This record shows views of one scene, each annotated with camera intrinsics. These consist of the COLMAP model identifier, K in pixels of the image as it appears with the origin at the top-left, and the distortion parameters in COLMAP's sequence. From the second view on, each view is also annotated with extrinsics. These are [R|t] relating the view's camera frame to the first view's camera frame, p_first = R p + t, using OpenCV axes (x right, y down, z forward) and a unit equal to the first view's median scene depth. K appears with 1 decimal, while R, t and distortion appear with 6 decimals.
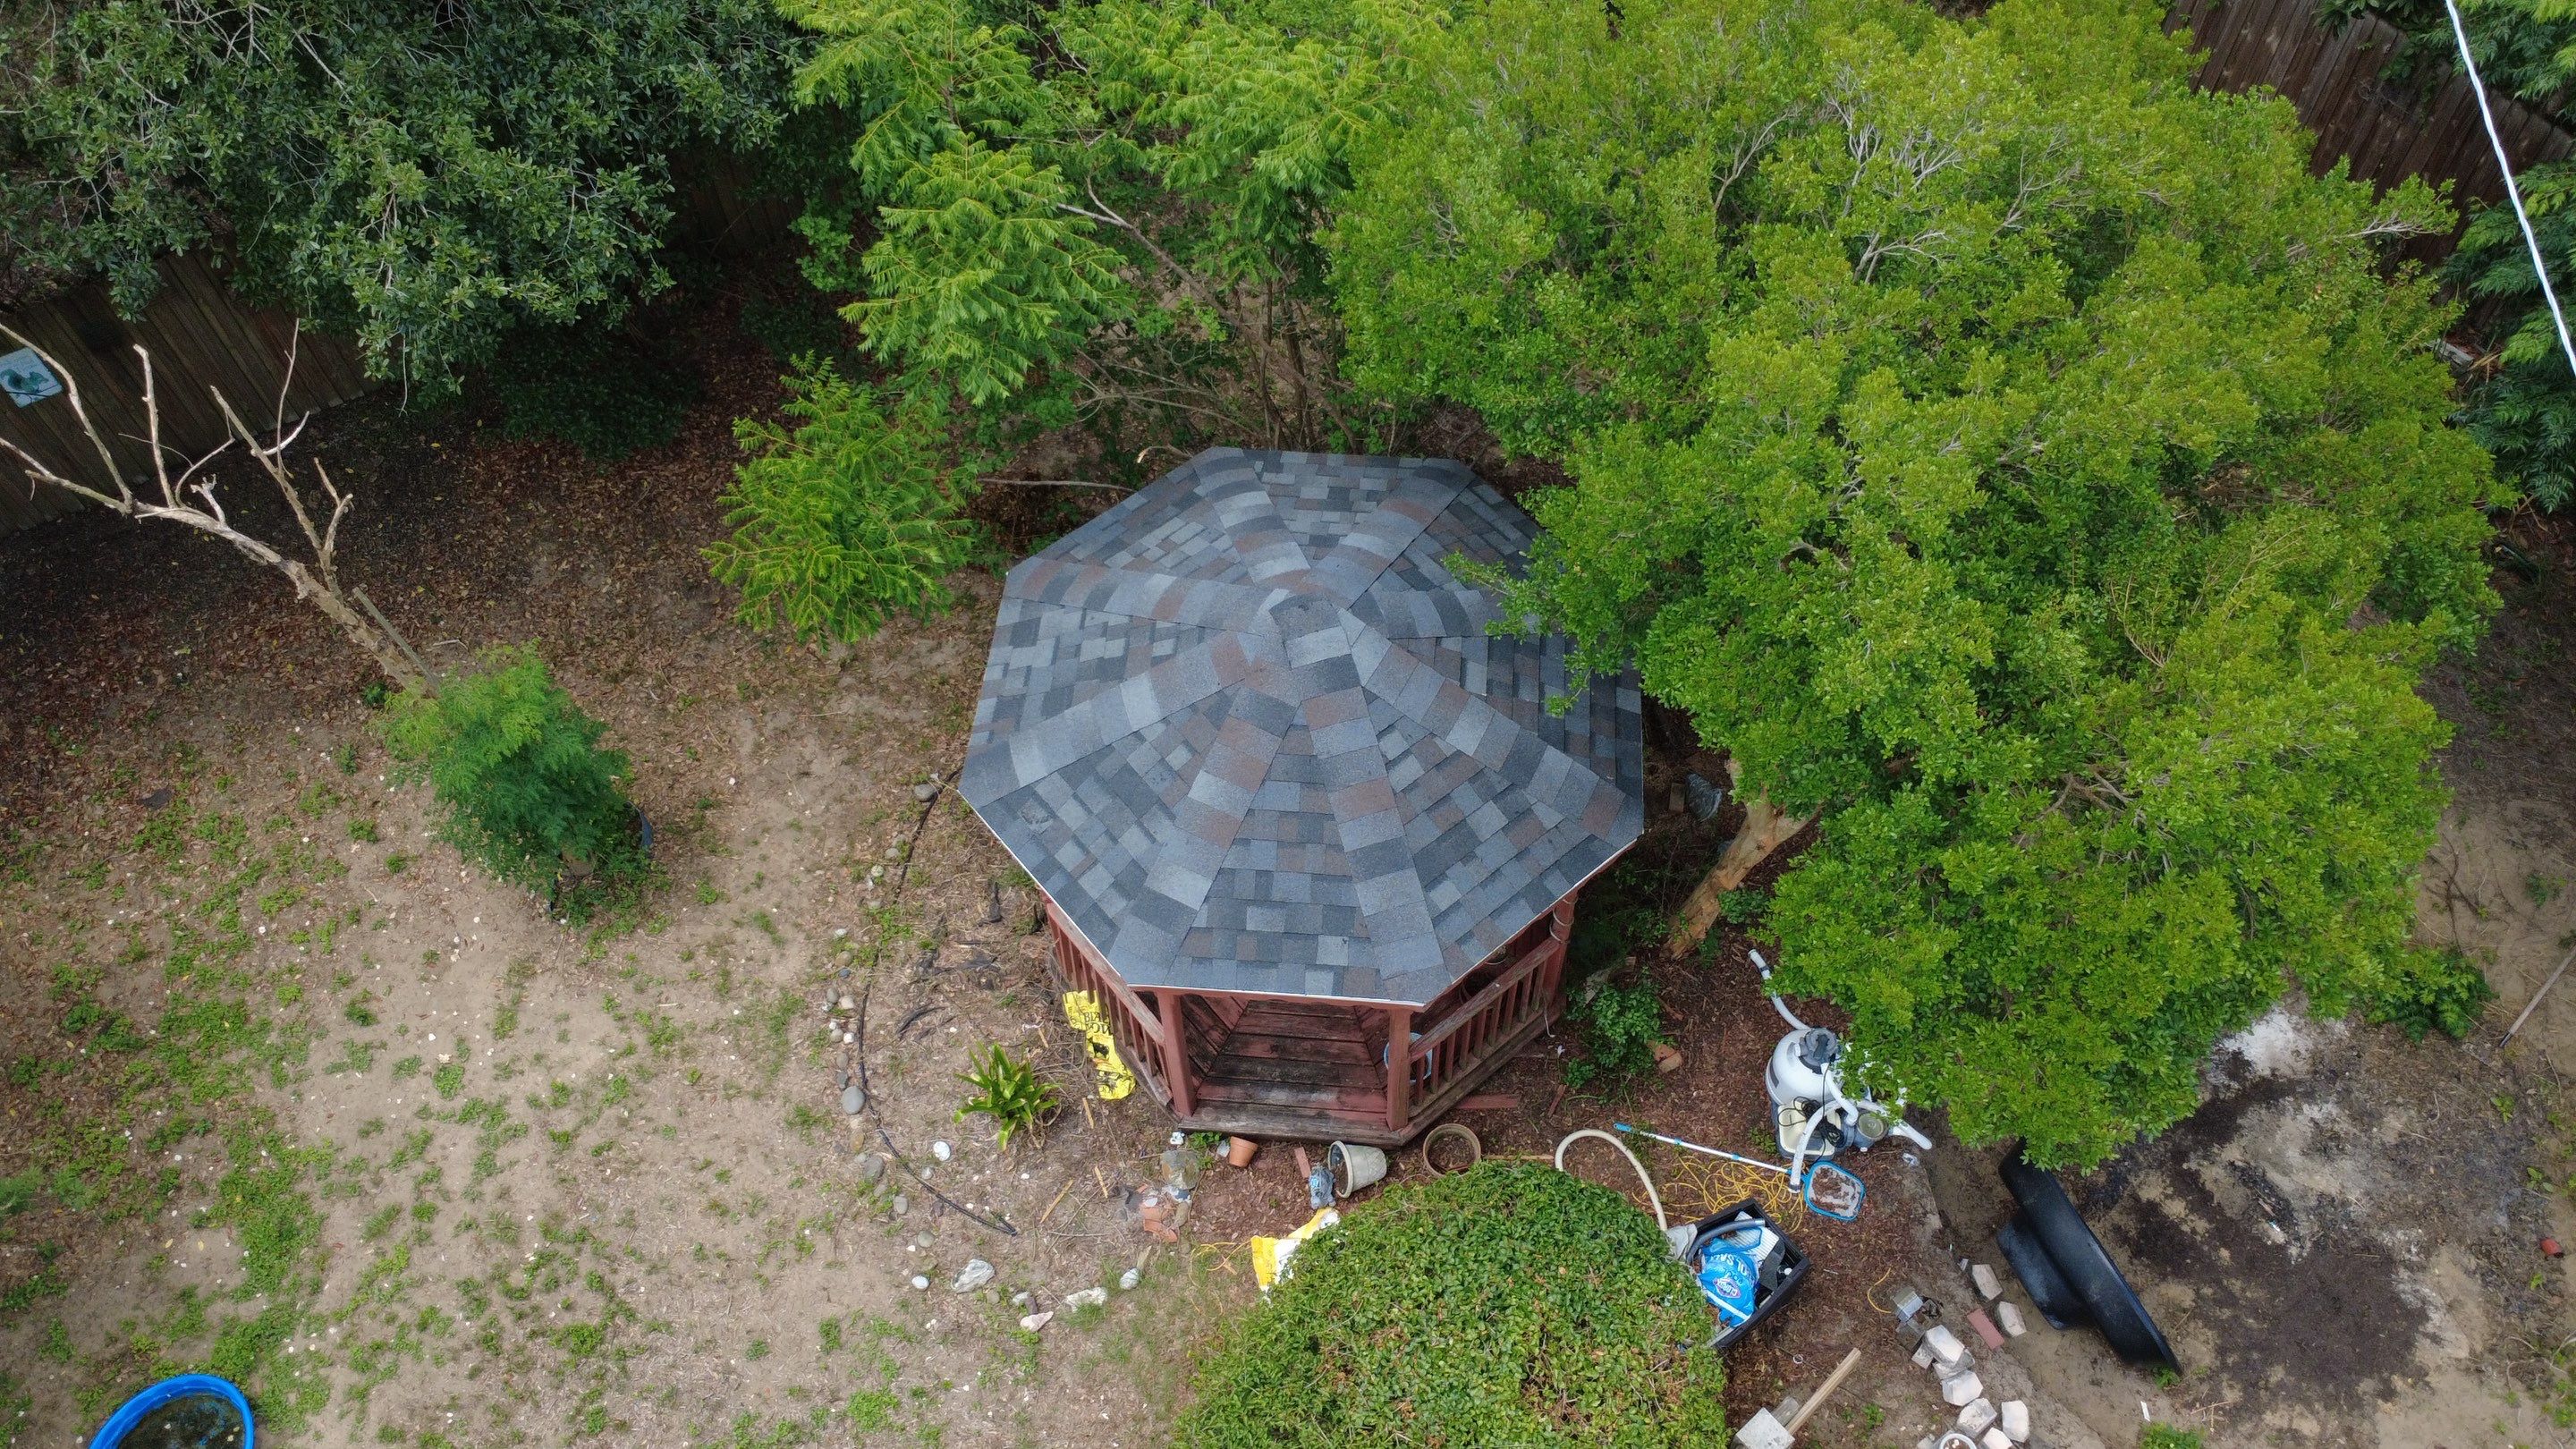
lens RADIAL K [[1879.1, 0, 1283.8], [0, 1879.1, 717.9], [0, 0, 1]] dist [-0.000616, 0.001655]
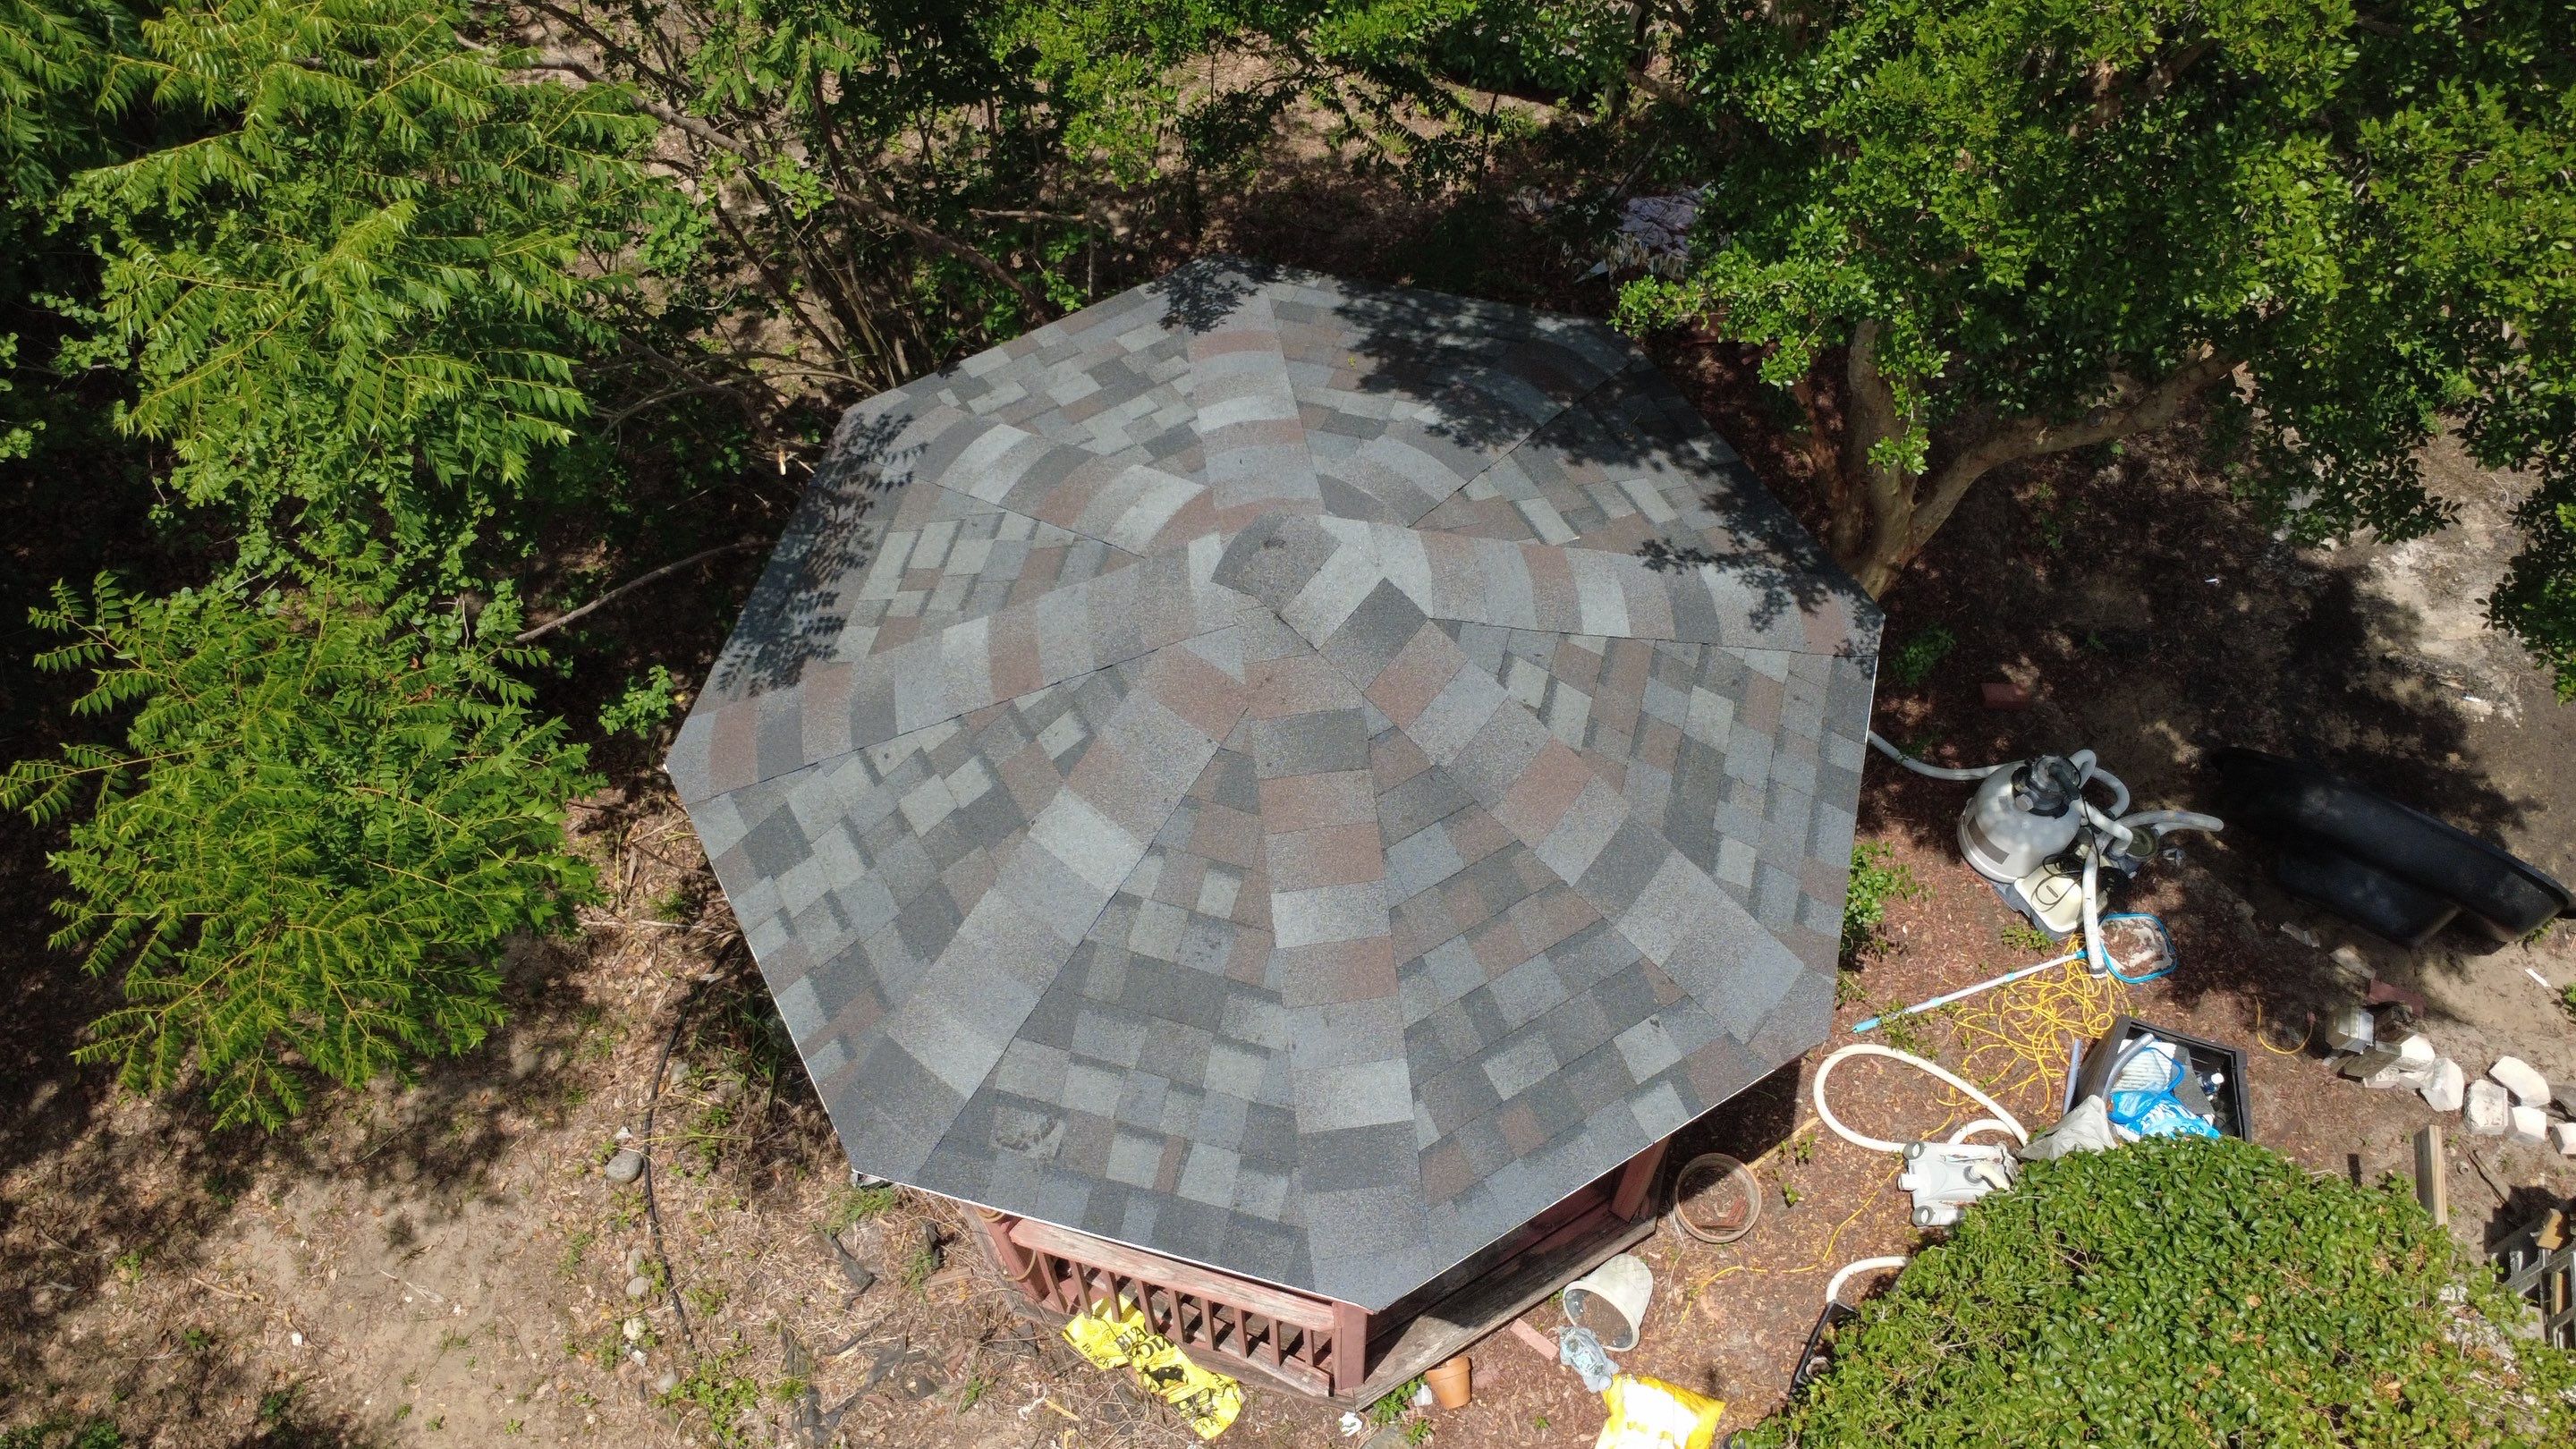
lens RADIAL K [[1885.1, 0, 1288.0], [0, 1885.1, 724.5], [0, 0, 1]] dist [0.106188, -0.162738]
pose [[0.821024, -0.490925, 0.291396, -0.165993], [0.478309, 0.870179, 0.118358, -0.072832], [-0.311672, 0.042203, 0.949252, 0.455533]]
